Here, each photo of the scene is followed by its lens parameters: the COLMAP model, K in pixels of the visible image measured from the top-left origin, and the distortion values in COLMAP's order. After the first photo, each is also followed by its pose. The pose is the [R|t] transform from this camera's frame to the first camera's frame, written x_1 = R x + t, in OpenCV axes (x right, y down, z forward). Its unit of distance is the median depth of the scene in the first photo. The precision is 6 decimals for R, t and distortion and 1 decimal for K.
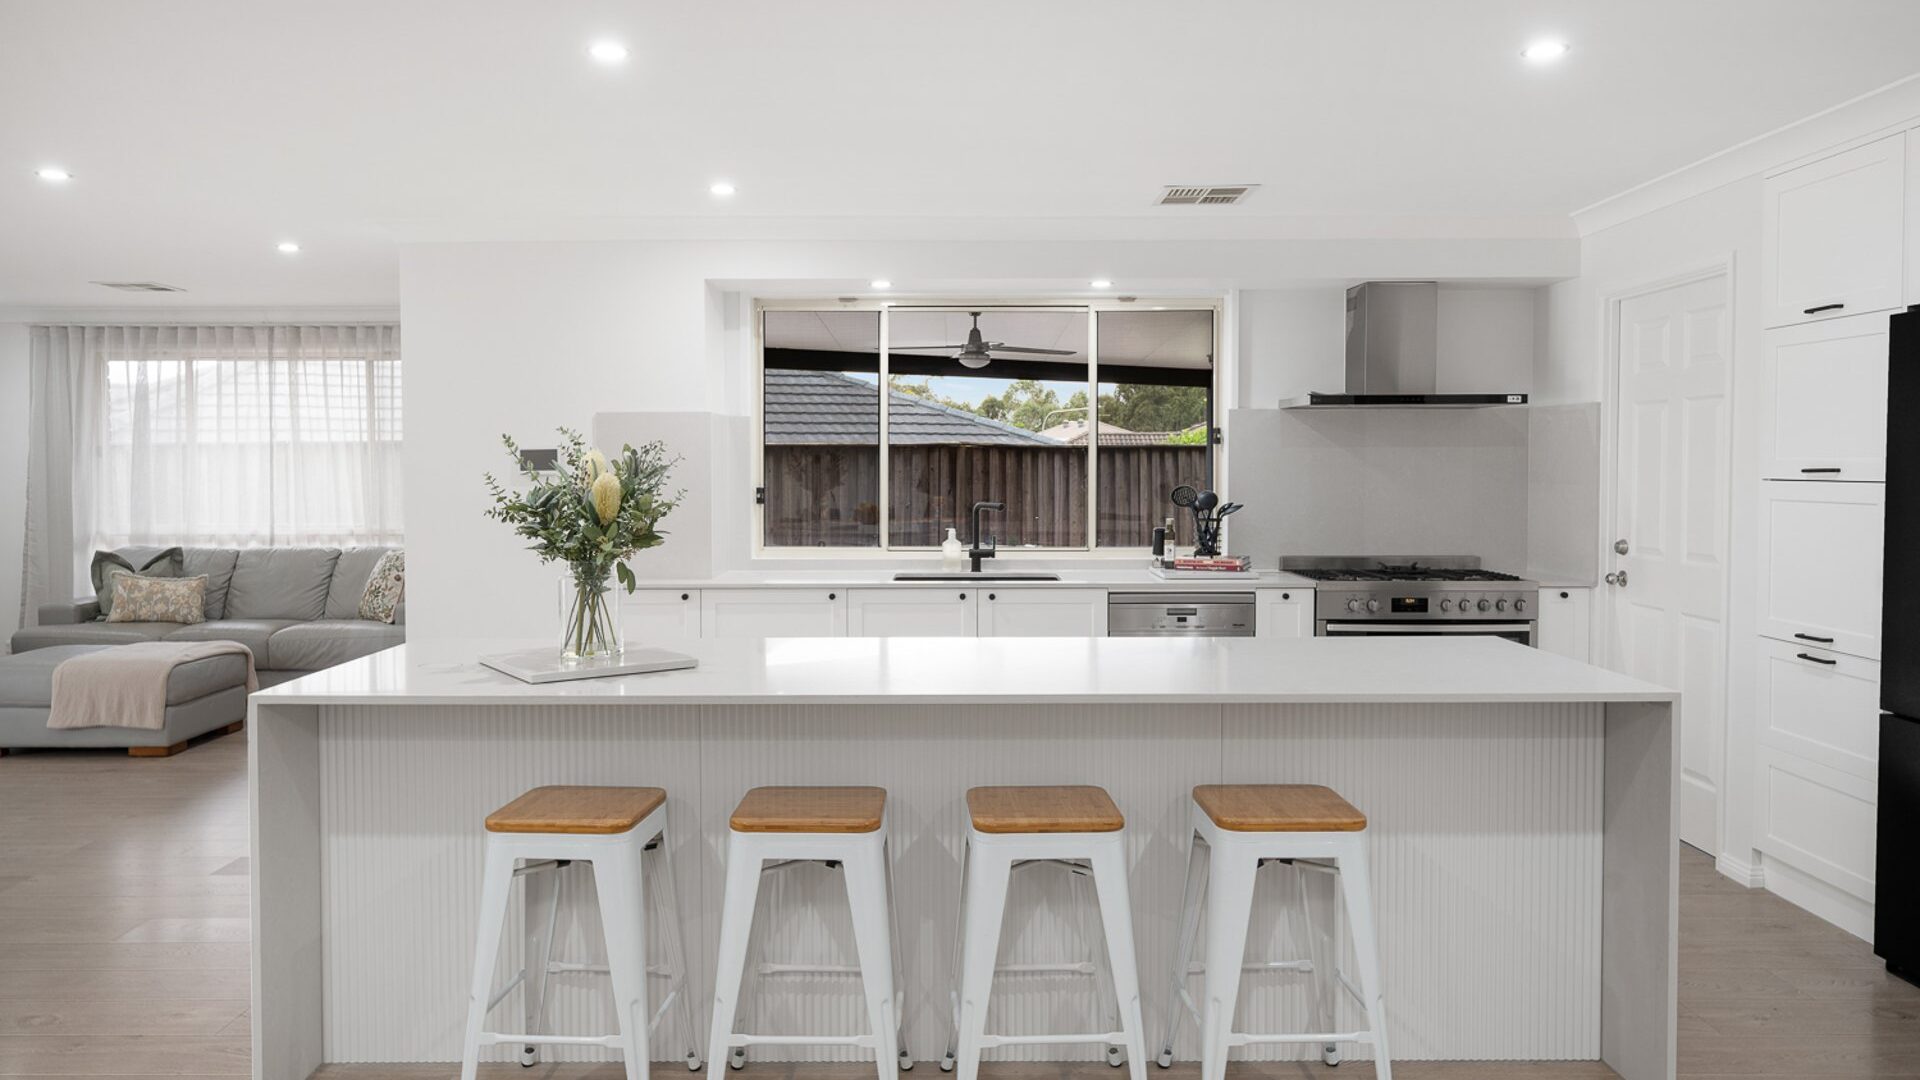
lens RADIAL K [[1288.8, 0, 960.6], [0, 1288.8, 529.7], [0, 0, 1]] dist [0.007925, 0.000174]
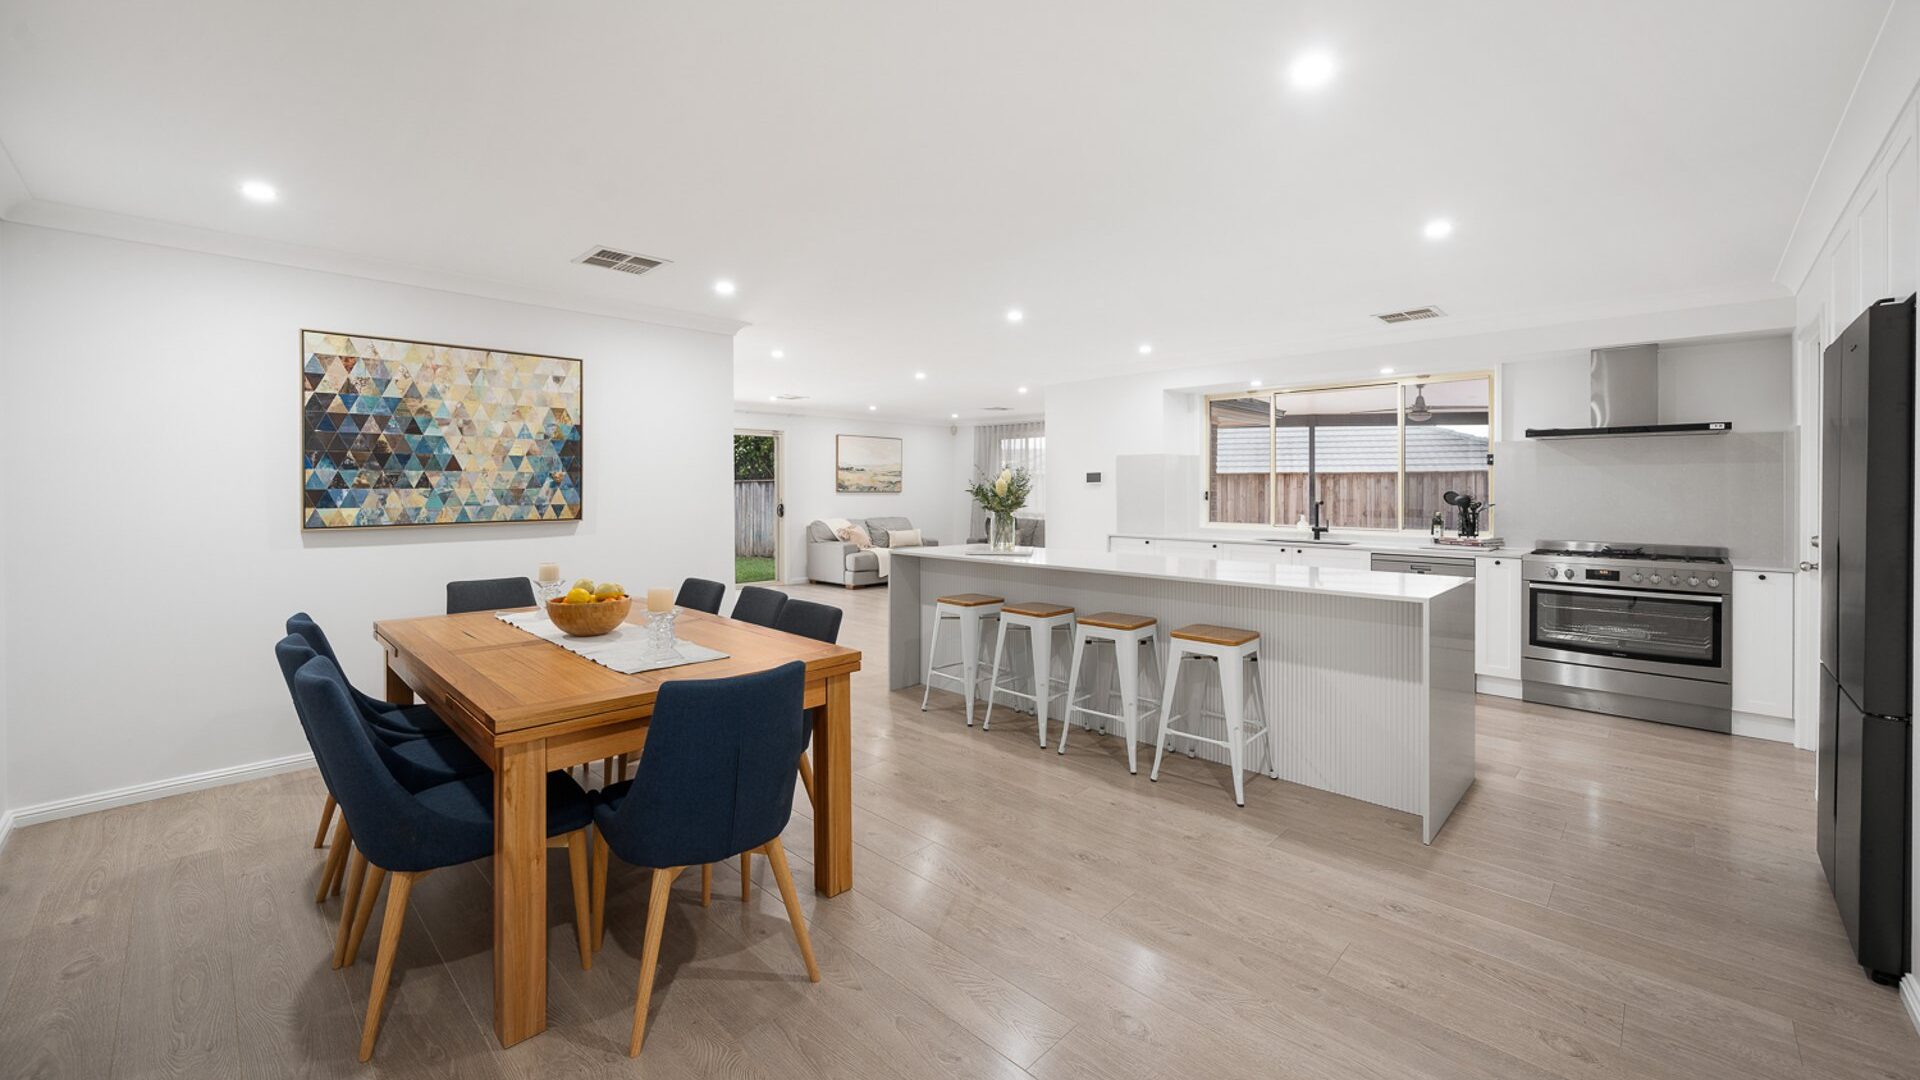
lens RADIAL K [[733.3, 0, 957.5], [0, 733.3, 543.3], [0, 0, 1]] dist [-0.000860, 0.000011]
pose [[0.721498, 0.055188, -0.690214, 0.355377], [-0.037721, 0.998471, 0.040404, 0.015686], [0.691389, -0.003115, 0.722476, -0.073866]]
